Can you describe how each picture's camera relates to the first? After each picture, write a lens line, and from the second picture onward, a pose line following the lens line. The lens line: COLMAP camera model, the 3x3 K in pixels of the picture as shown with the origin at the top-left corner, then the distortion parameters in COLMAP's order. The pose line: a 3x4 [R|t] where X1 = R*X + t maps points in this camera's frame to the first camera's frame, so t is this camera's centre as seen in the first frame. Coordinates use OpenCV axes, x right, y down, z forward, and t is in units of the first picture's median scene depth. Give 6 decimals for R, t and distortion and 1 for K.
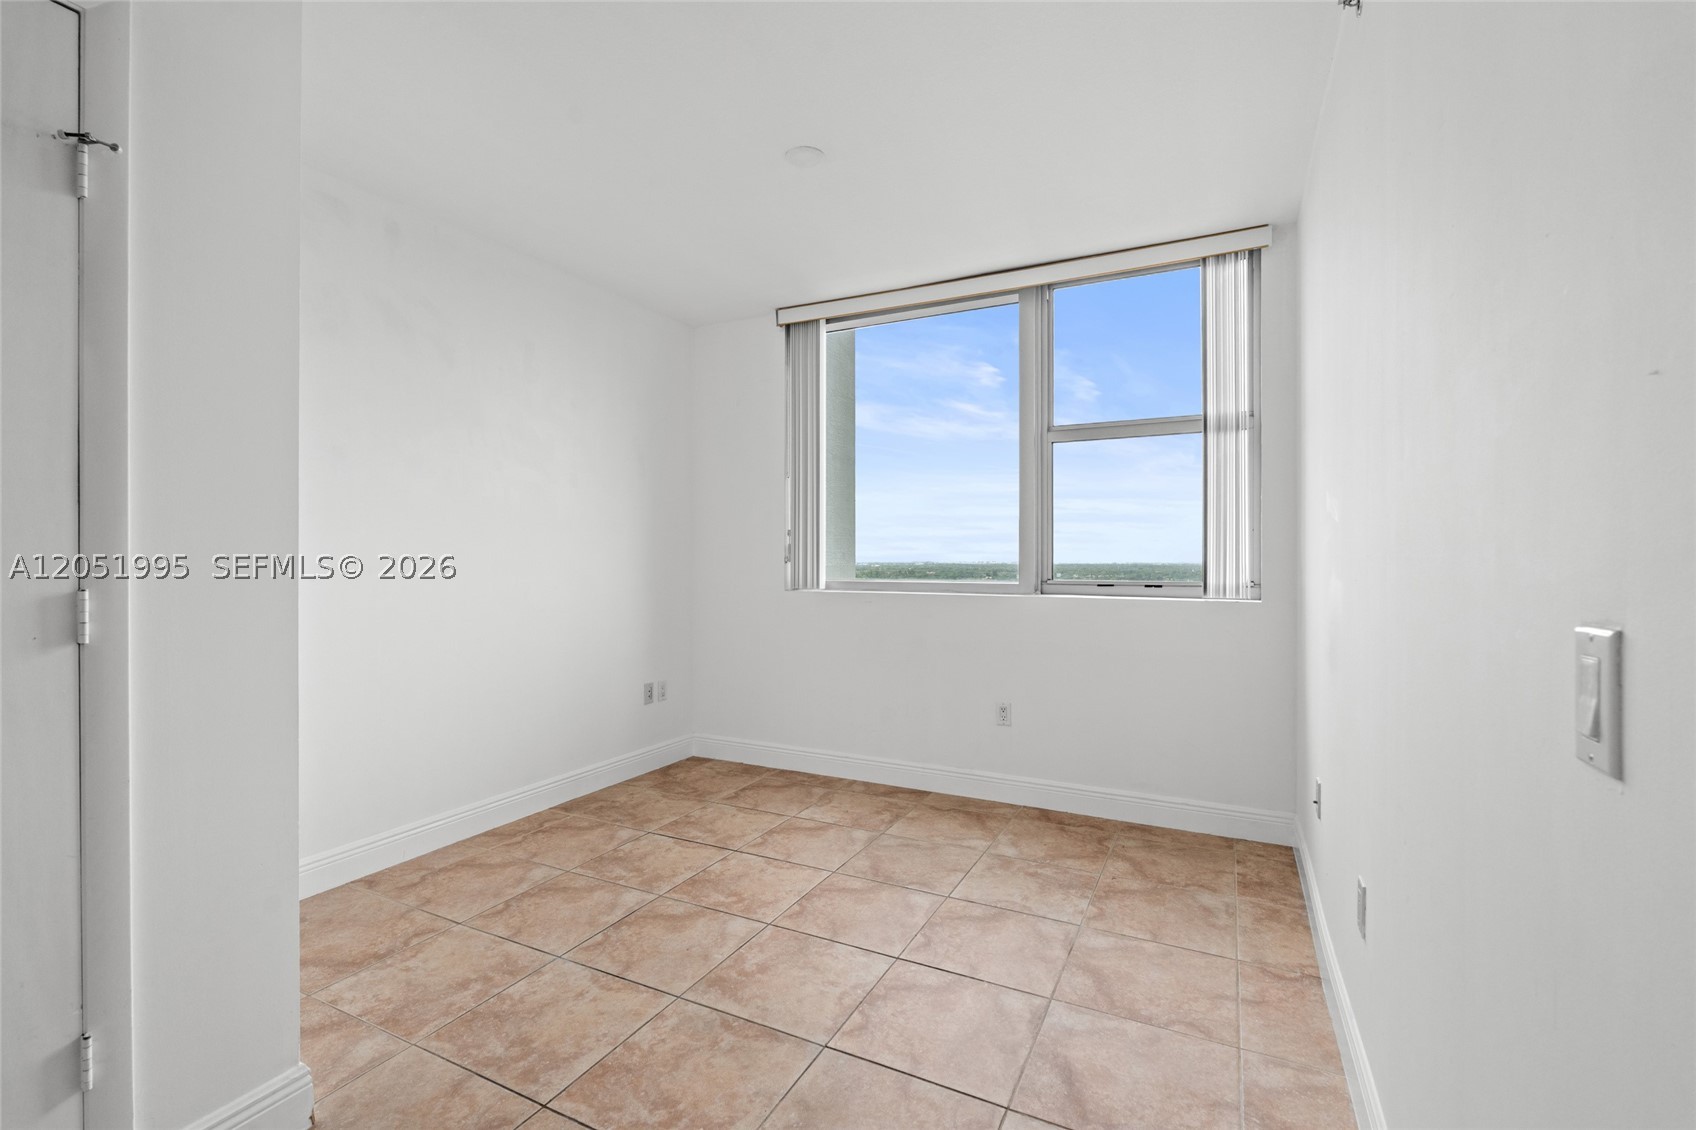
lens RADIAL K [[757.4, 0, 848.0], [0, 757.4, 565.0], [0, 0, 1]] dist [-0.000264, -0.000287]
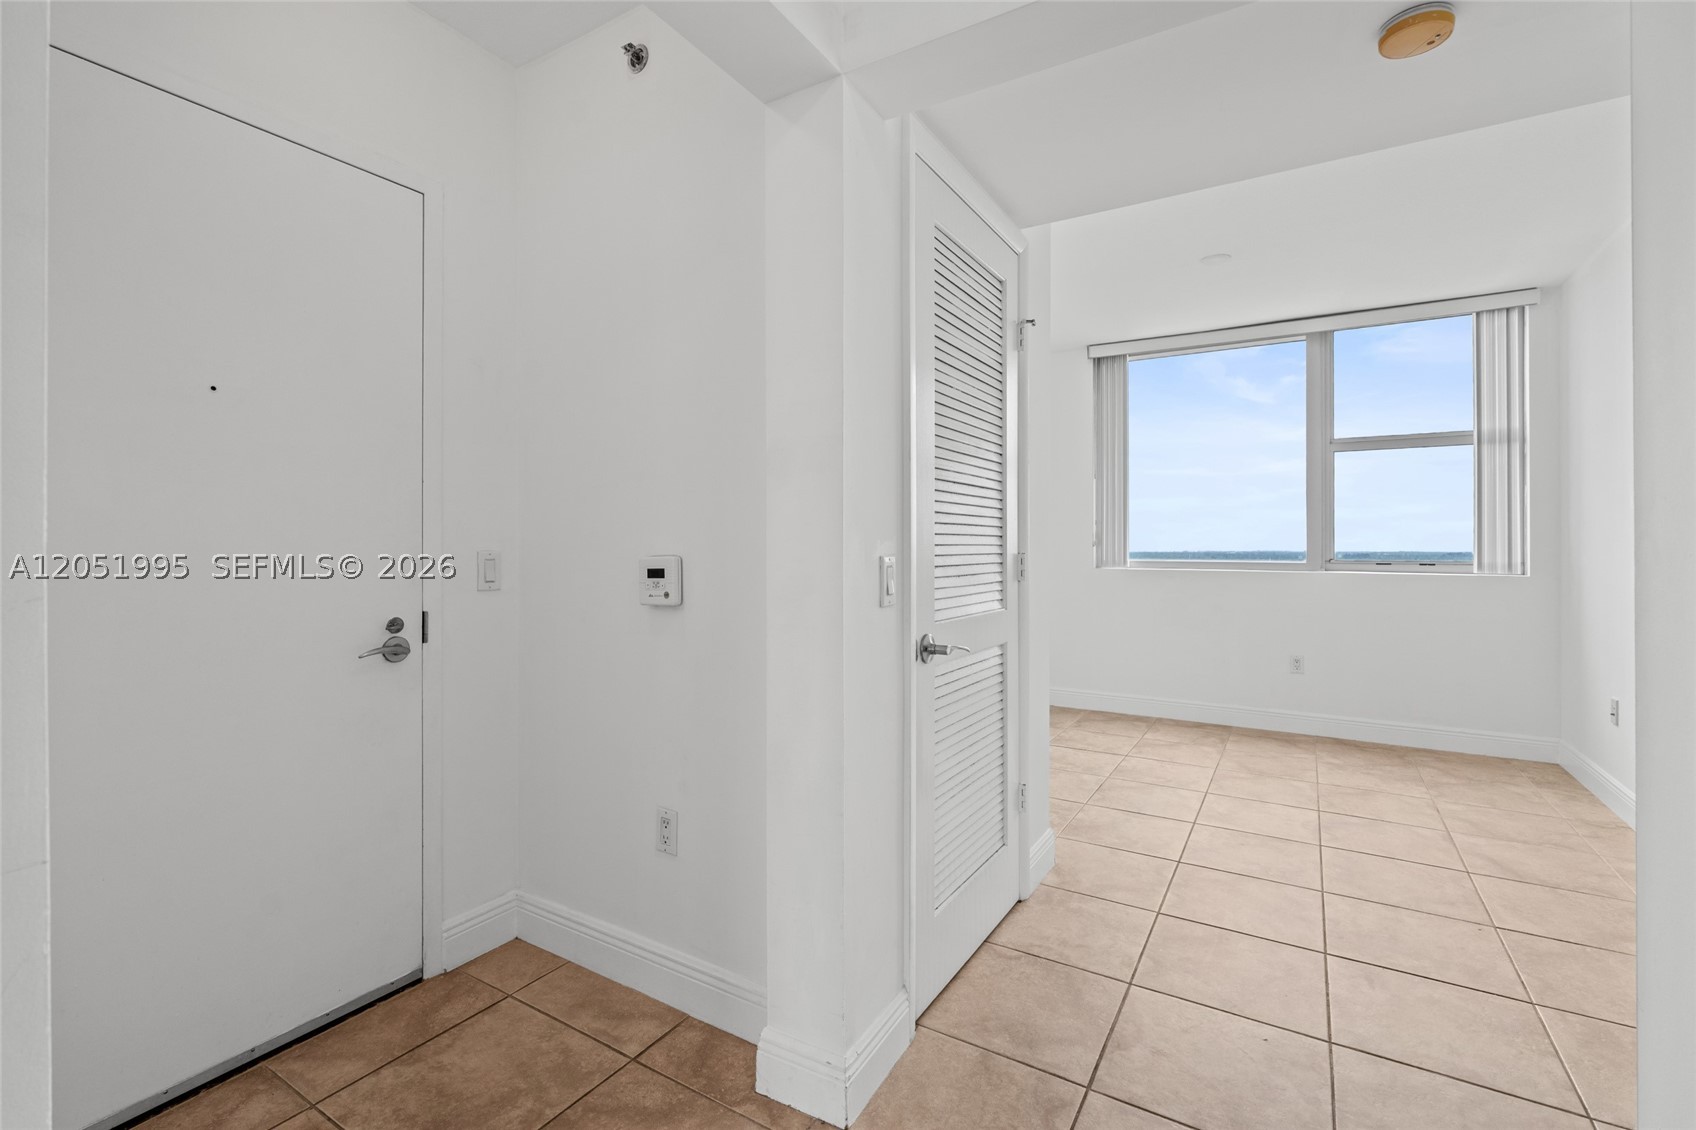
lens RADIAL K [[752.3, 0, 851.6], [0, 752.3, 549.7], [0, 0, 1]] dist [-0.002904, -0.000425]
pose [[0.996127, 0.002878, -0.087881, -0.437559], [-0.002415, 0.999983, 0.005371, -0.003174], [0.087895, -0.005138, 0.996116, -0.337757]]
